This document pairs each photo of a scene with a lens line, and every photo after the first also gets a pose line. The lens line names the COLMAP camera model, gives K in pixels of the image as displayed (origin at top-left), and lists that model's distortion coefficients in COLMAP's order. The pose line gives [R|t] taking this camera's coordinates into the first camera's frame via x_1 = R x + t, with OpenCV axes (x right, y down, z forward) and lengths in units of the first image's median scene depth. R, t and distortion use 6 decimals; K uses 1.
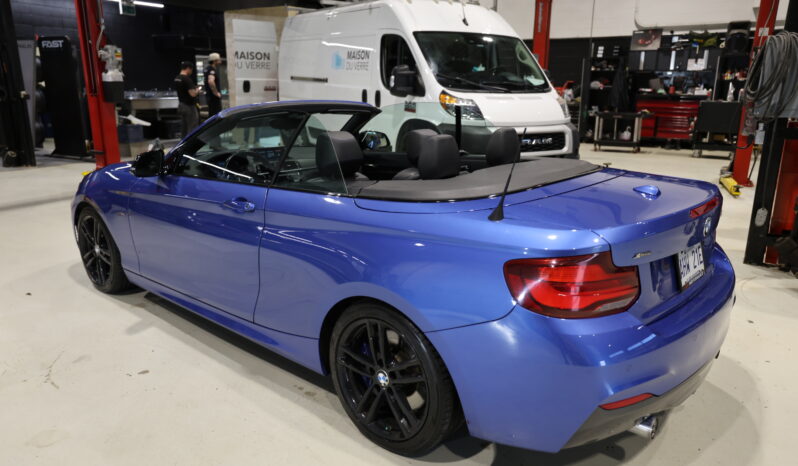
lens RADIAL K [[591.6, 0, 393.0], [0, 591.6, 232.5], [0, 0, 1]] dist [0.024741, 0.017164]
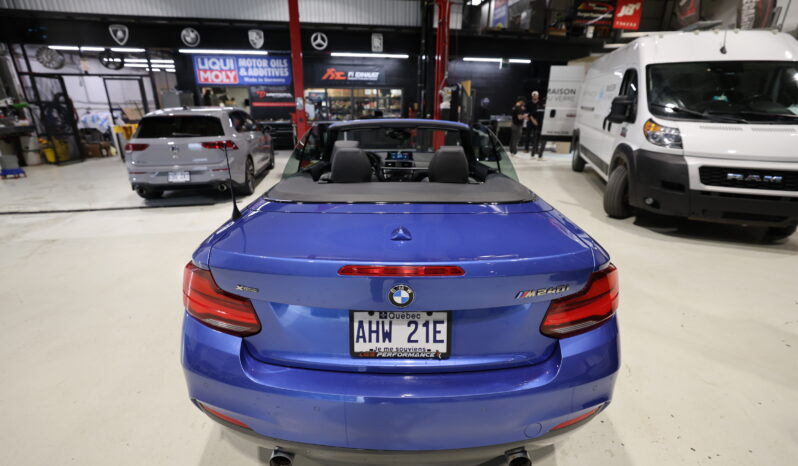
lens RADIAL K [[351.3, 0, 400.5], [0, 351.3, 225.2], [0, 0, 1]] dist [0.001459, 0.002510]
pose [[0.668761, 0.243876, -0.702341, 0.253963], [-0.198293, 0.968959, 0.147642, -0.050419], [0.716547, 0.040532, 0.696361, 0.213597]]
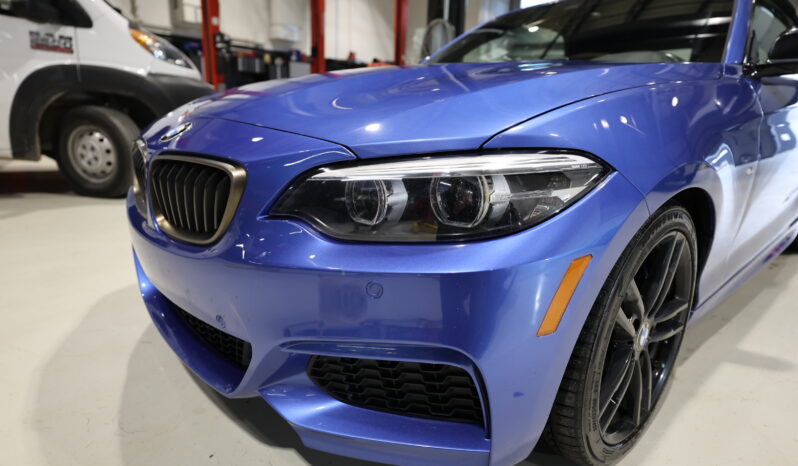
lens RADIAL K [[466.2, 0, 390.2], [0, 466.2, 233.9], [0, 0, 1]] dist [-0.002290, 0.015954]
pose [[0.088958, -0.260676, 0.961319, -0.421225], [0.222361, 0.945985, 0.235941, -0.065953], [-0.970898, 0.192771, 0.142117, 0.622603]]
